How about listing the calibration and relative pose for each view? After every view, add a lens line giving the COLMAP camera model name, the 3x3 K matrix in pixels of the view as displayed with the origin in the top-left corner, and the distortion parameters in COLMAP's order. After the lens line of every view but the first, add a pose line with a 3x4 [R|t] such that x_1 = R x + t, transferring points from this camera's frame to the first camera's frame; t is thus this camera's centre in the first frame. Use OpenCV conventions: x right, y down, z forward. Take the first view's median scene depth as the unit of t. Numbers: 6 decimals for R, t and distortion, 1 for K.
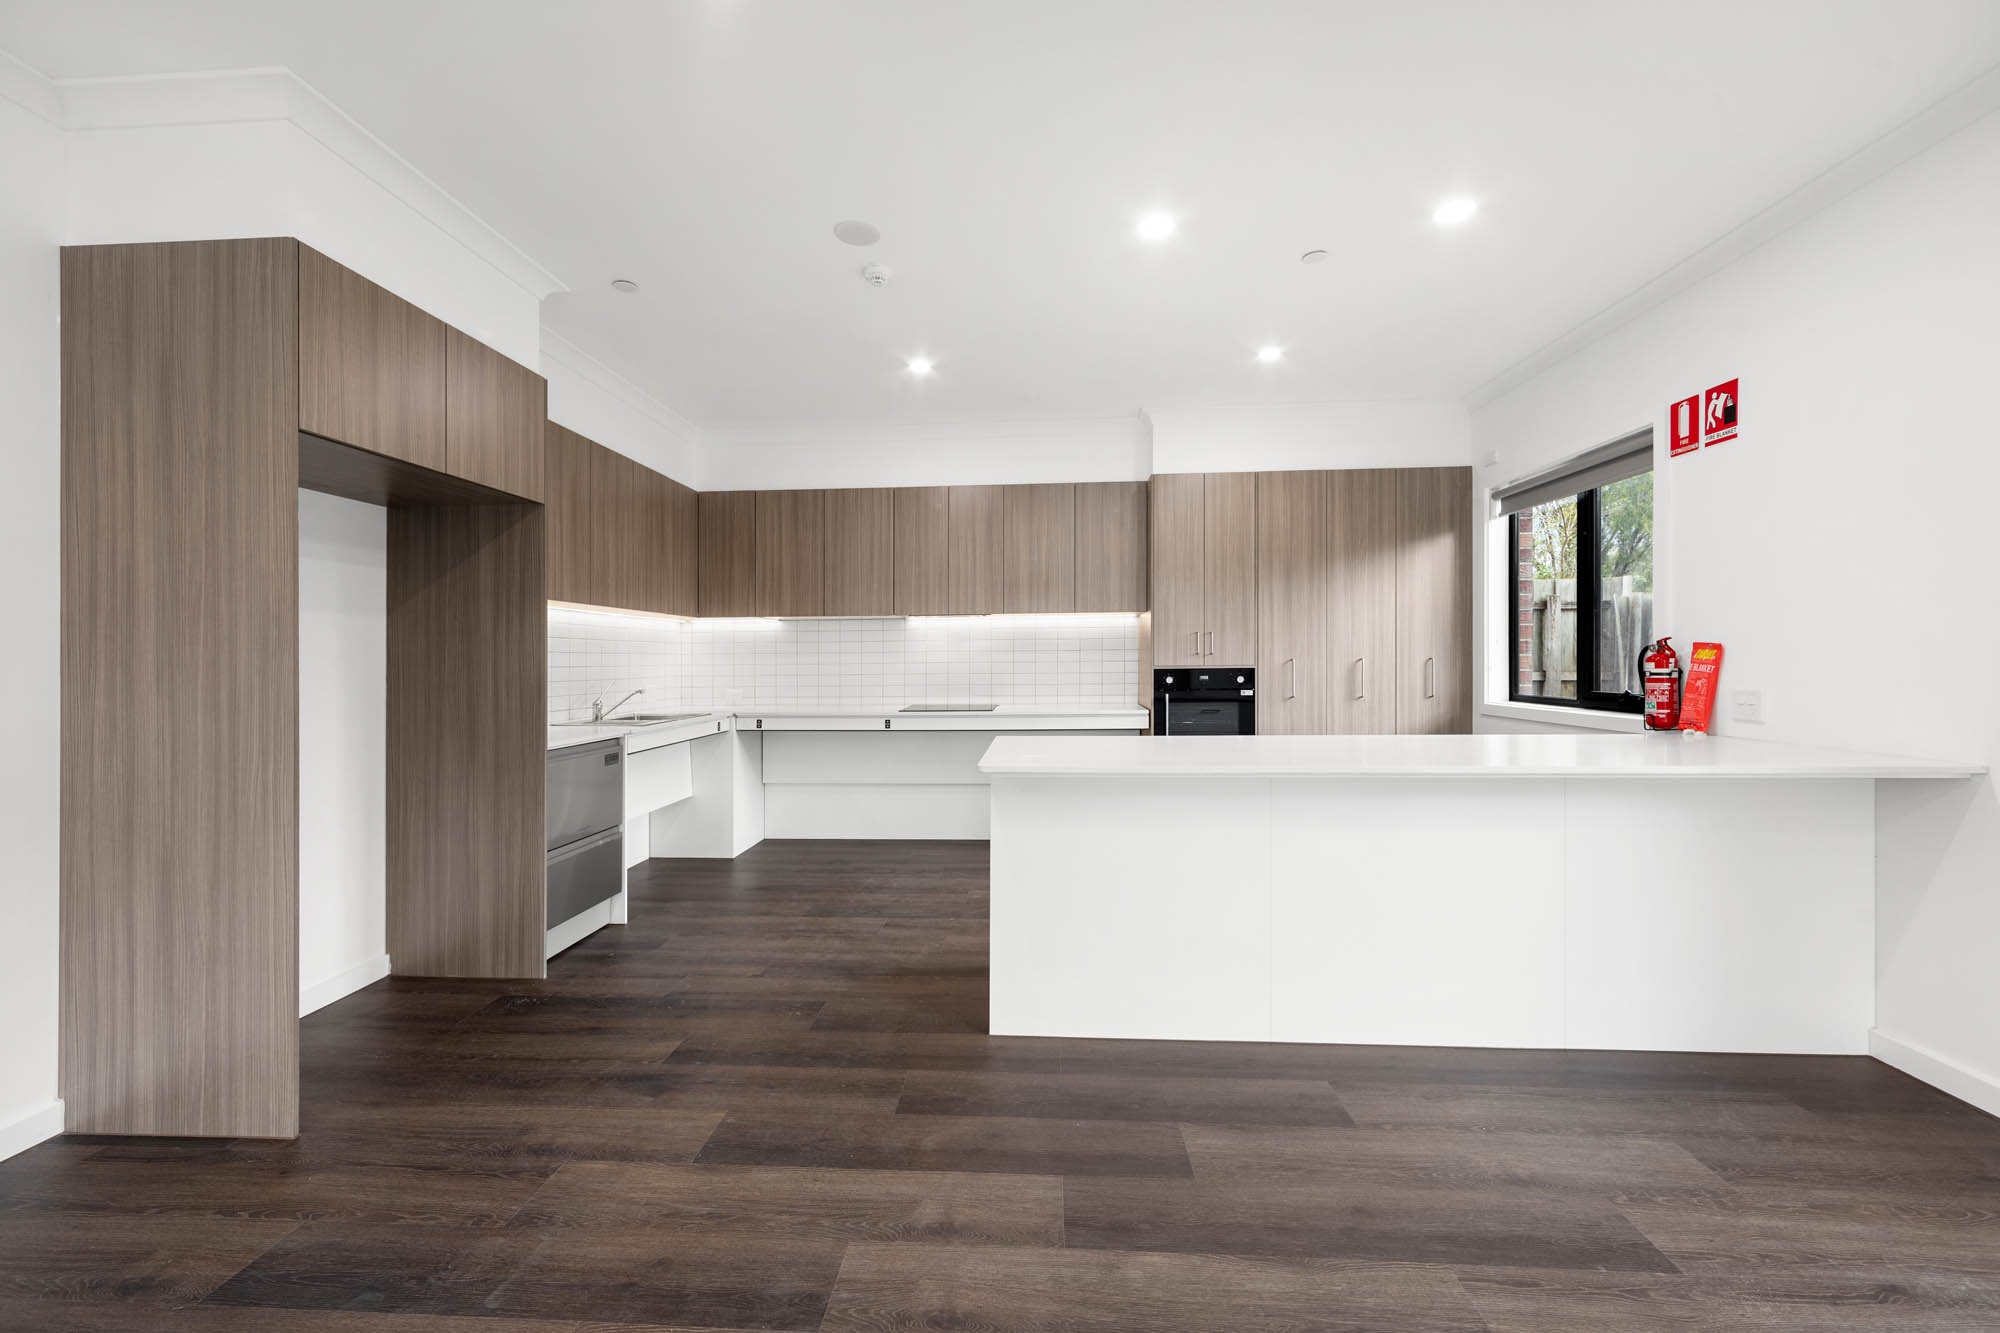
lens RADIAL K [[787.6, 0, 989.8], [0, 787.6, 660.9], [0, 0, 1]] dist [0.000996, -0.000882]
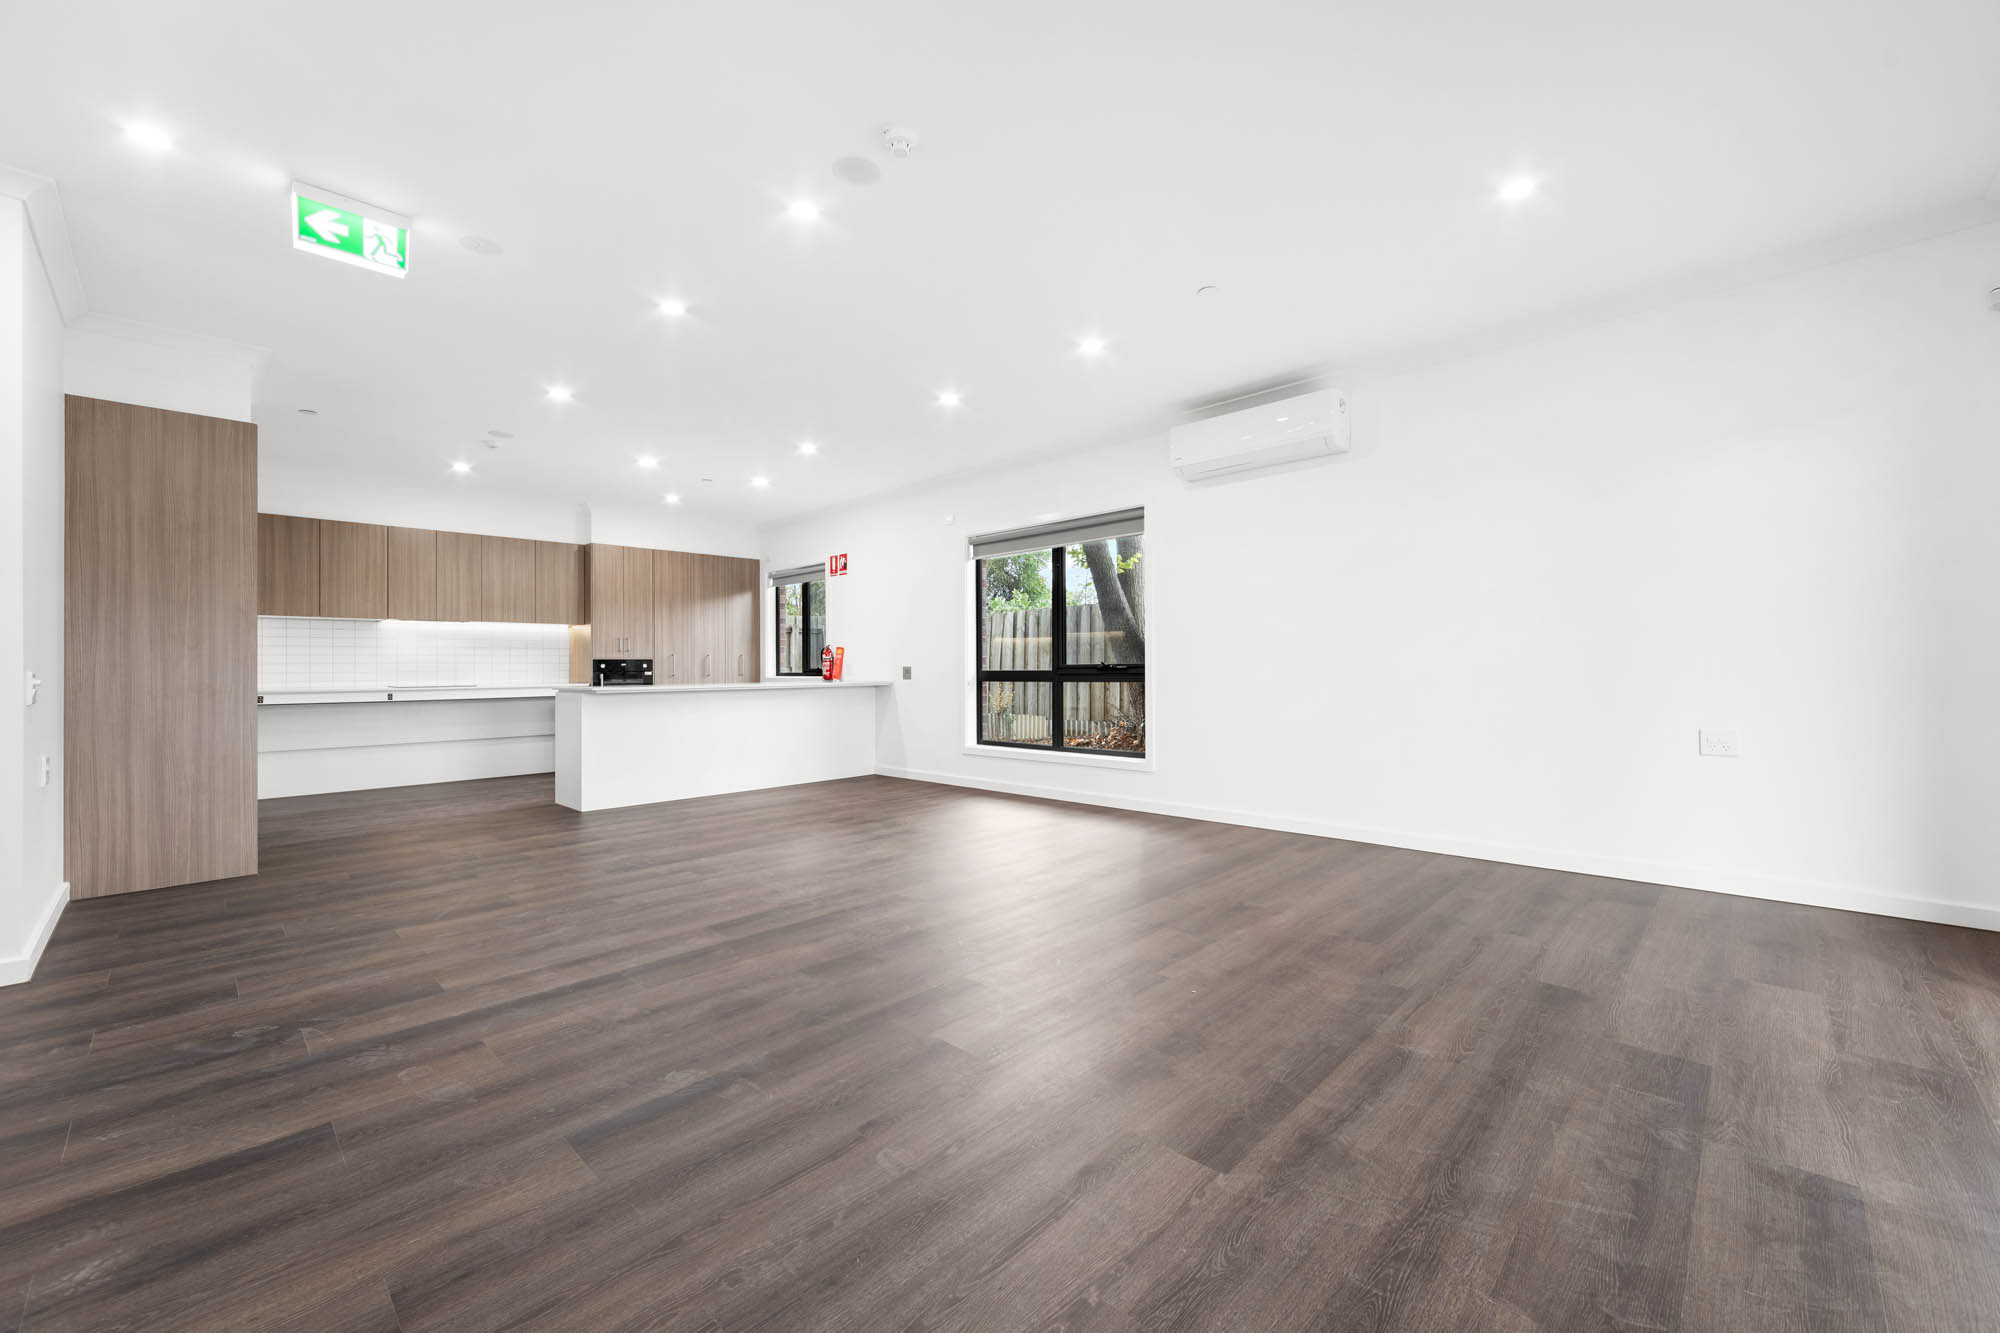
lens RADIAL K [[787.6, 0, 995.0], [0, 787.6, 670.8], [0, 0, 1]] dist [0.000996, -0.000882]
pose [[0.652070, 0.000238, 0.758159, -0.515144], [0.004616, 0.999980, -0.004284, 0.046901], [-0.758145, 0.006293, 0.652056, -0.756507]]
